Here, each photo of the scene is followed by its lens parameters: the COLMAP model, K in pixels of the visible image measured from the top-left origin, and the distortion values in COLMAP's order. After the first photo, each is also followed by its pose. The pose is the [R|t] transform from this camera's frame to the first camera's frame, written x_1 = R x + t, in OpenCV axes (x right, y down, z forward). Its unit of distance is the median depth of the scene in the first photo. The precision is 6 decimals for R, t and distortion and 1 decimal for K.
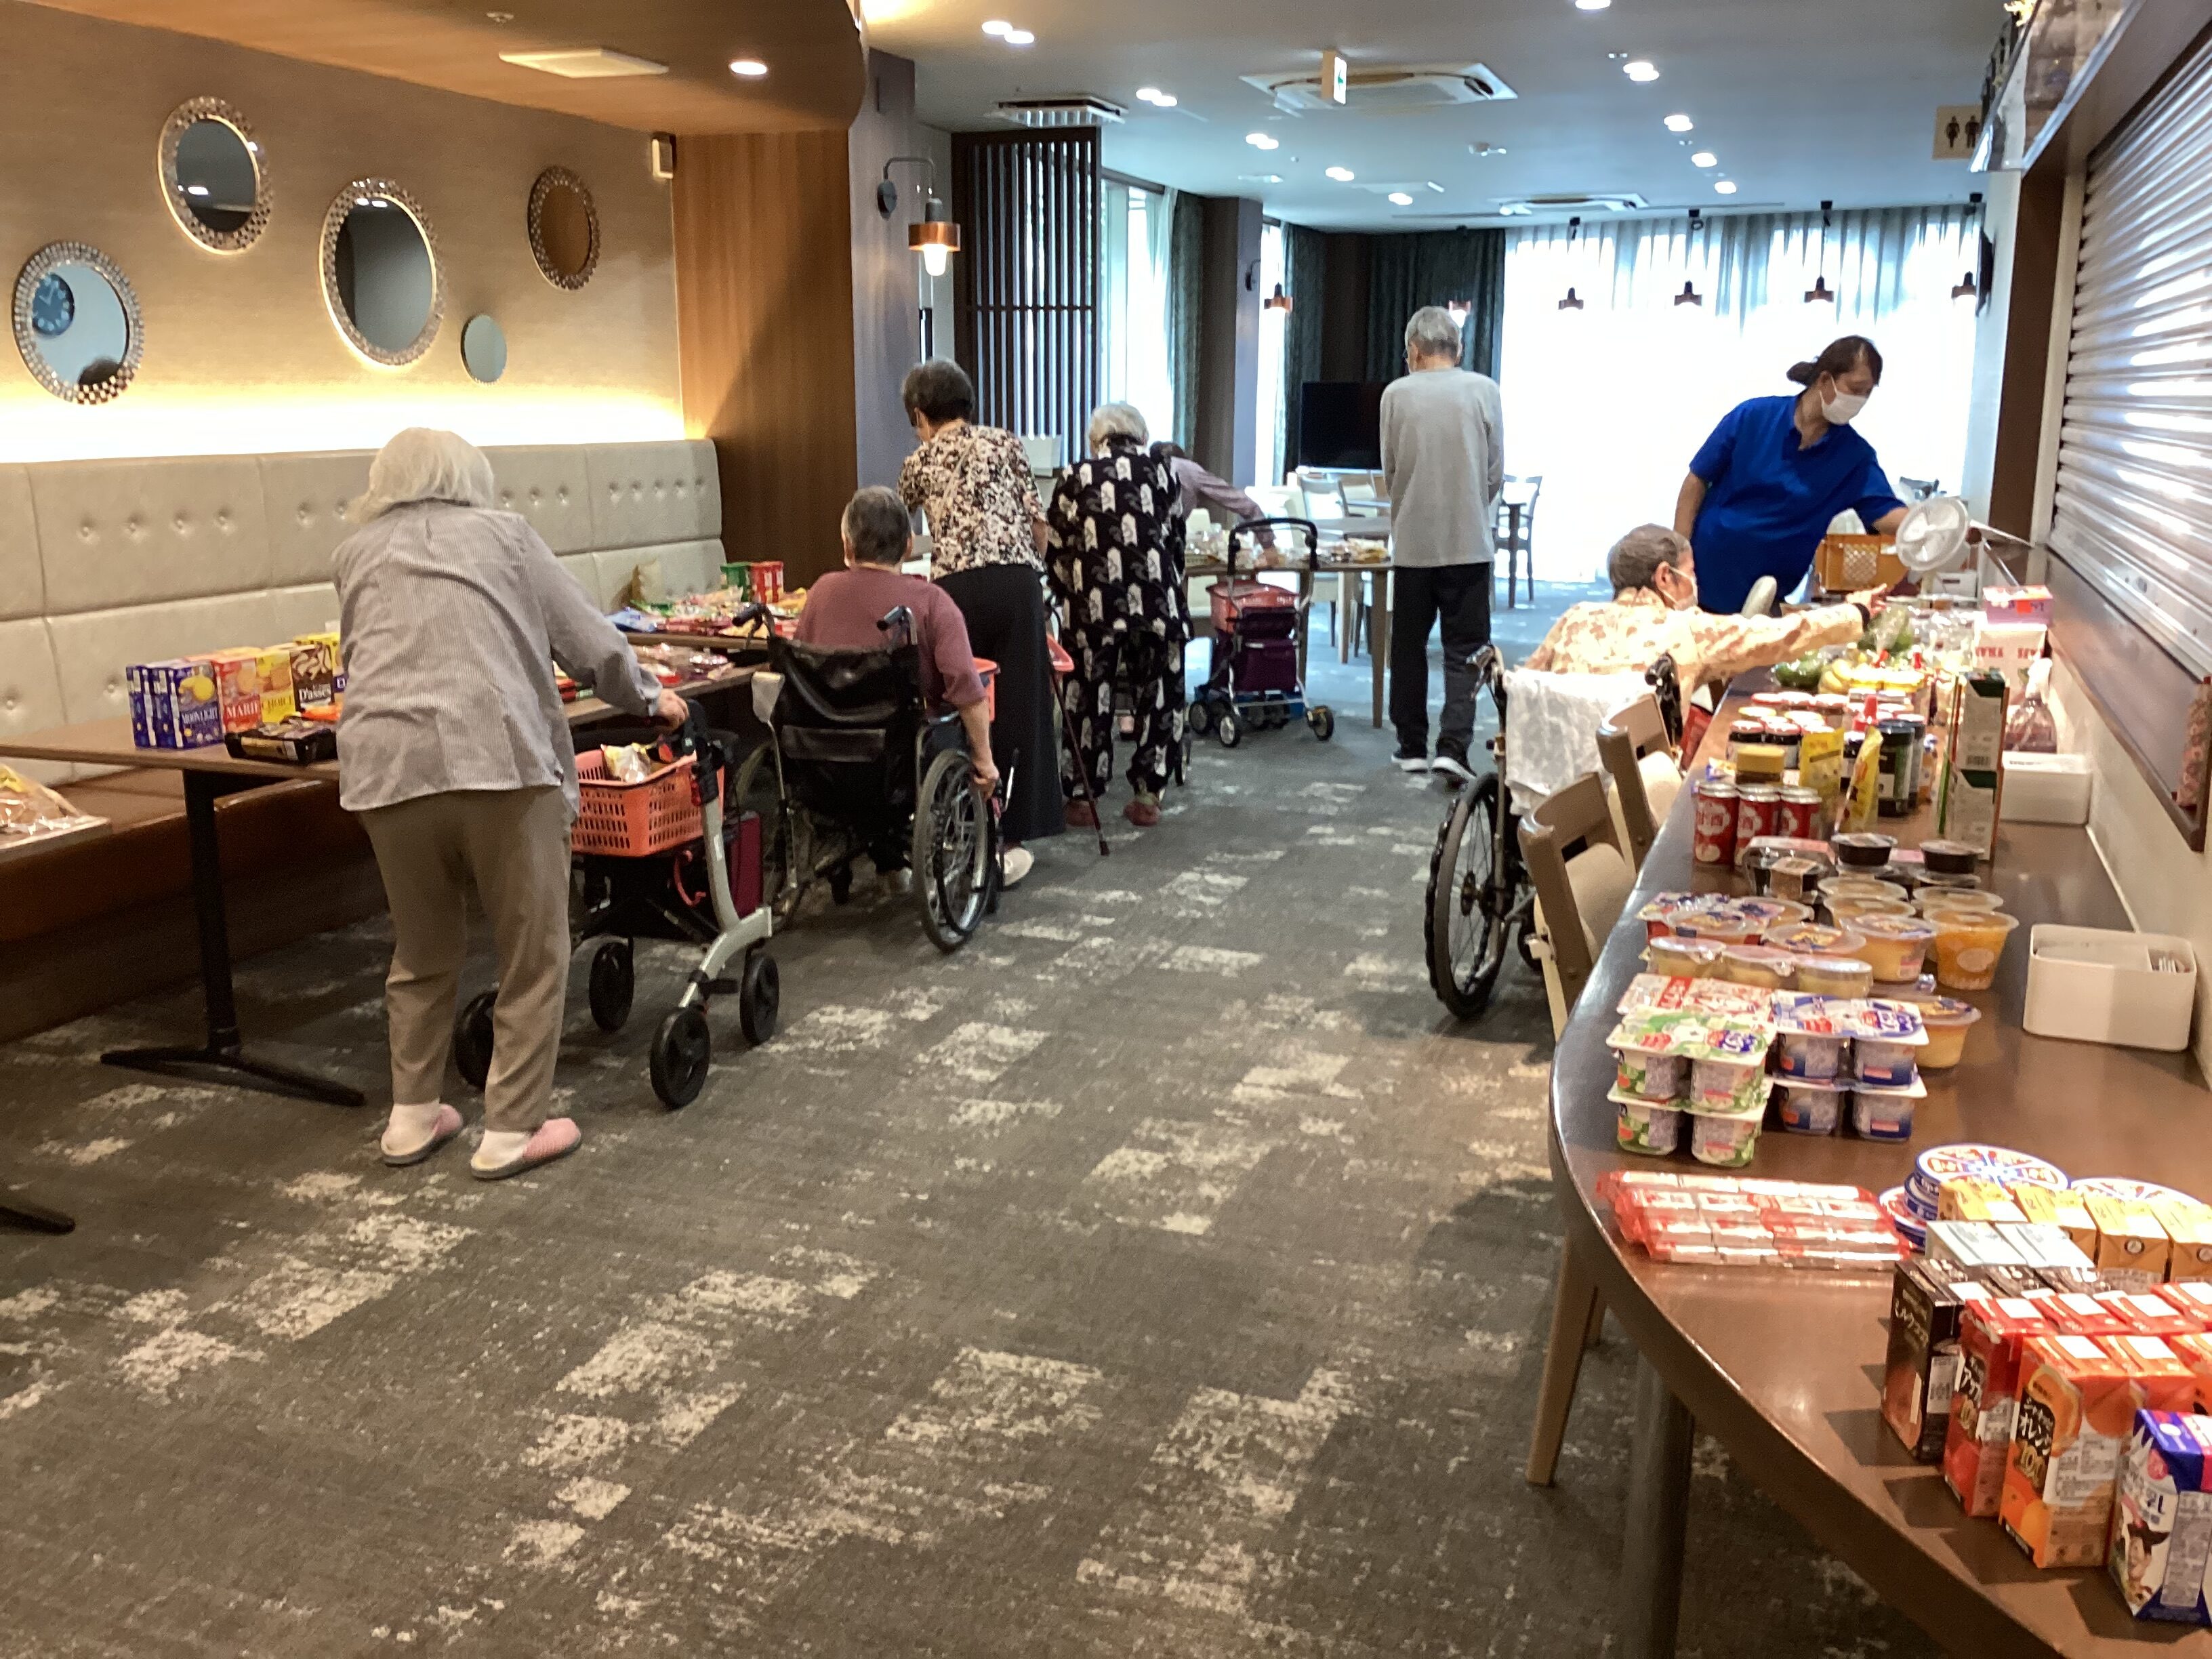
lens RADIAL K [[1981.4, 0, 1121.0], [0, 1981.4, 832.8], [0, 0, 1]] dist [0.102001, -0.171983]
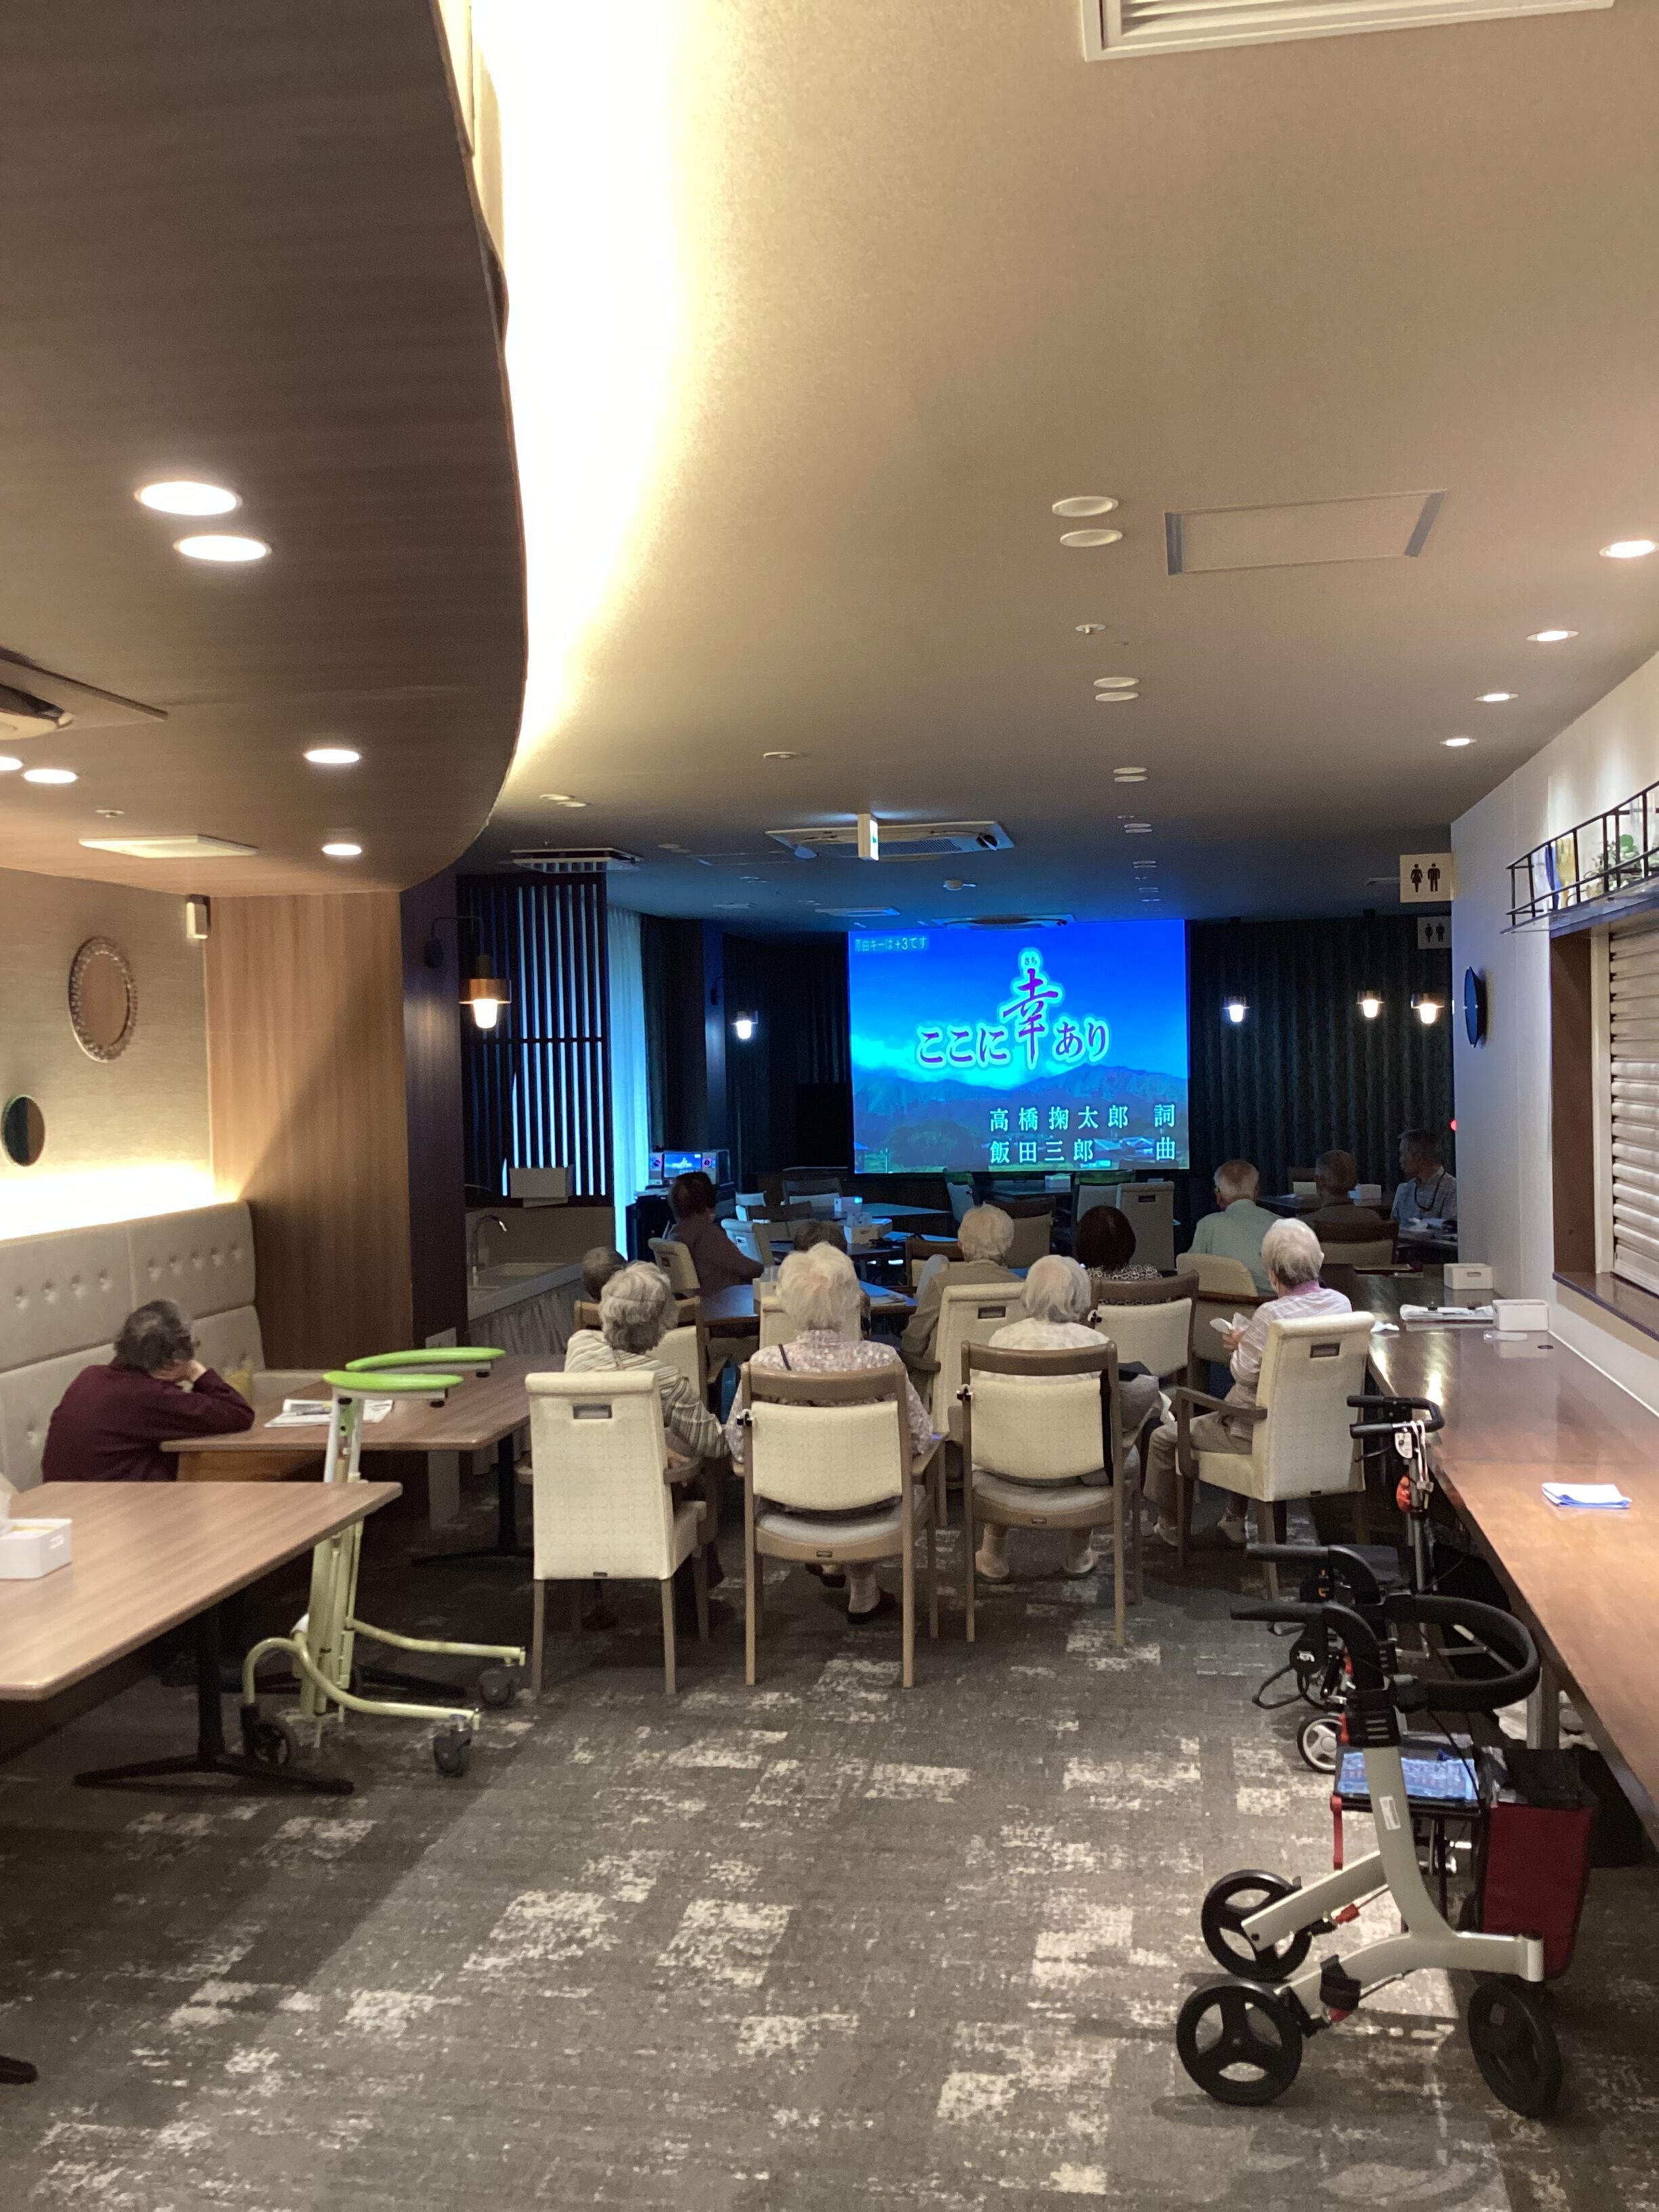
lens RADIAL K [[1975.0, 0, 835.6], [0, 1975.0, 1104.6], [0, 0, 1]] dist [0.131474, -0.192195]
pose [[0.984011, -0.030014, 0.175562, -0.109582], [0.063623, 0.979898, -0.189081, -0.053192], [-0.166358, 0.197228, 0.966140, 0.038934]]
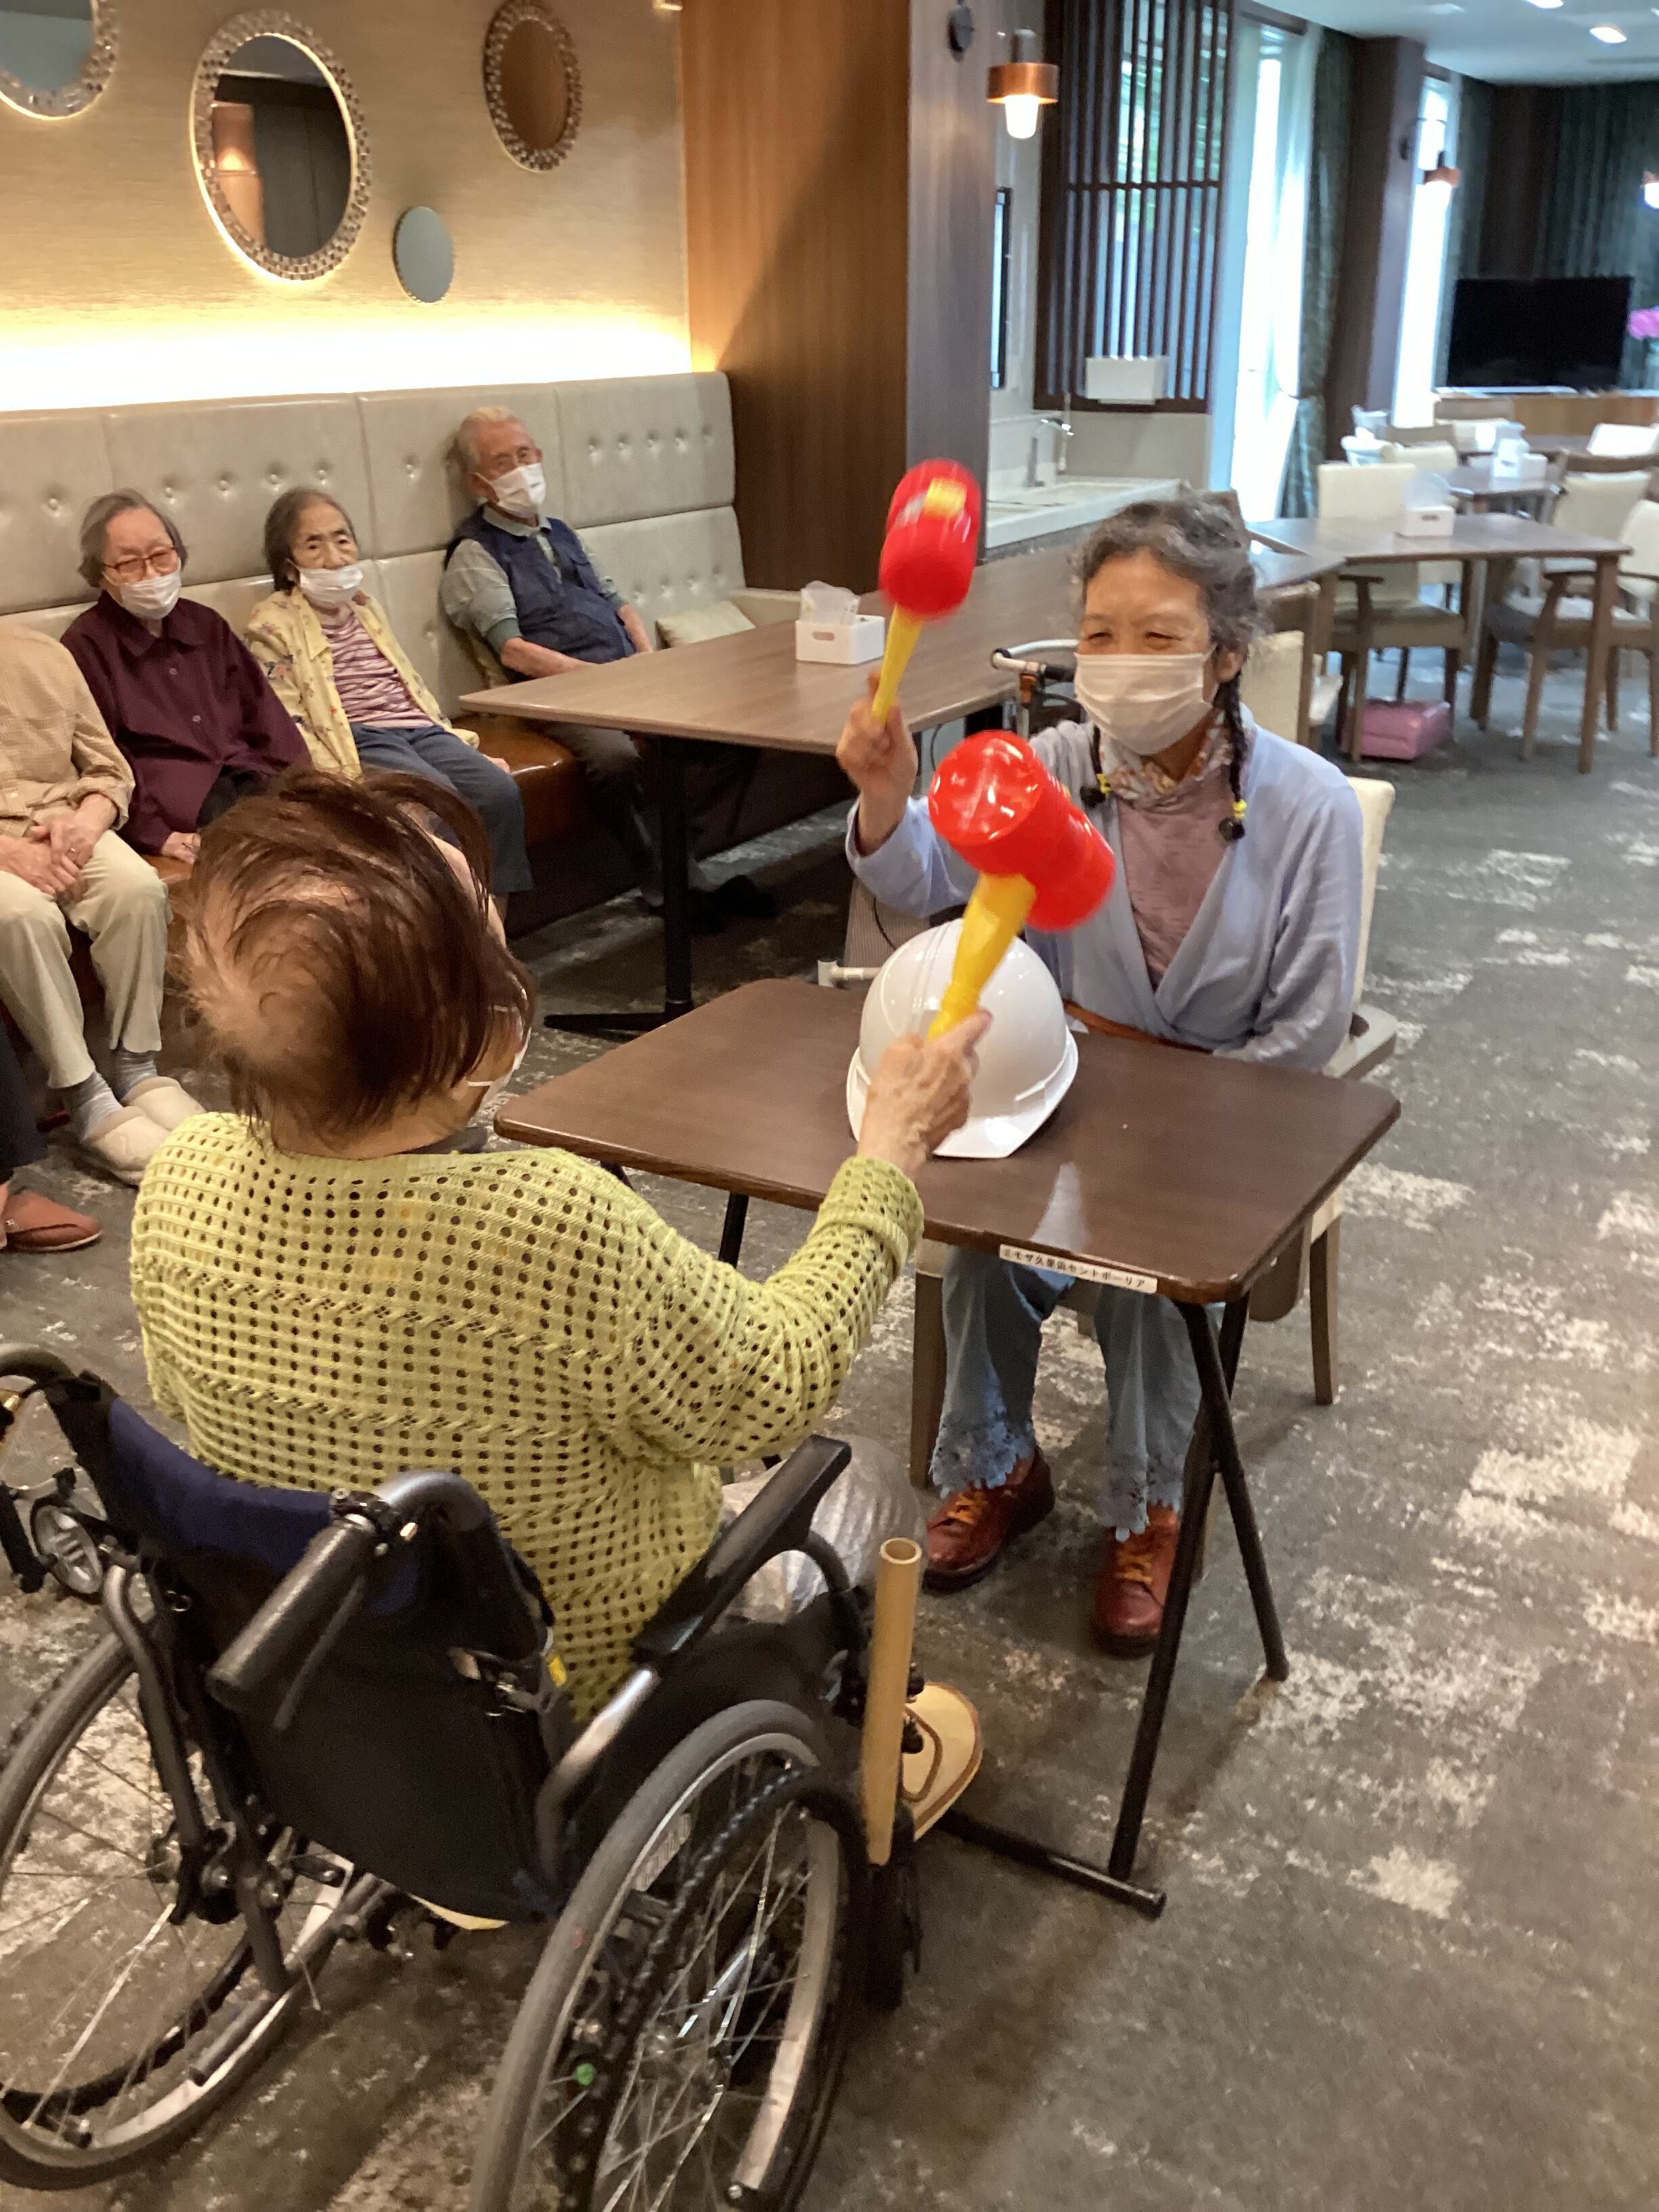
lens RADIAL K [[1981.4, 0, 852.4], [0, 1981.4, 1093.7], [0, 0, 1]] dist [0.102001, -0.171983]
pose [[0.987087, 0.053892, -0.150844, -0.026204], [-0.028513, 0.985780, 0.165604, -0.058893], [0.157624, -0.159165, 0.974588, 0.234600]]
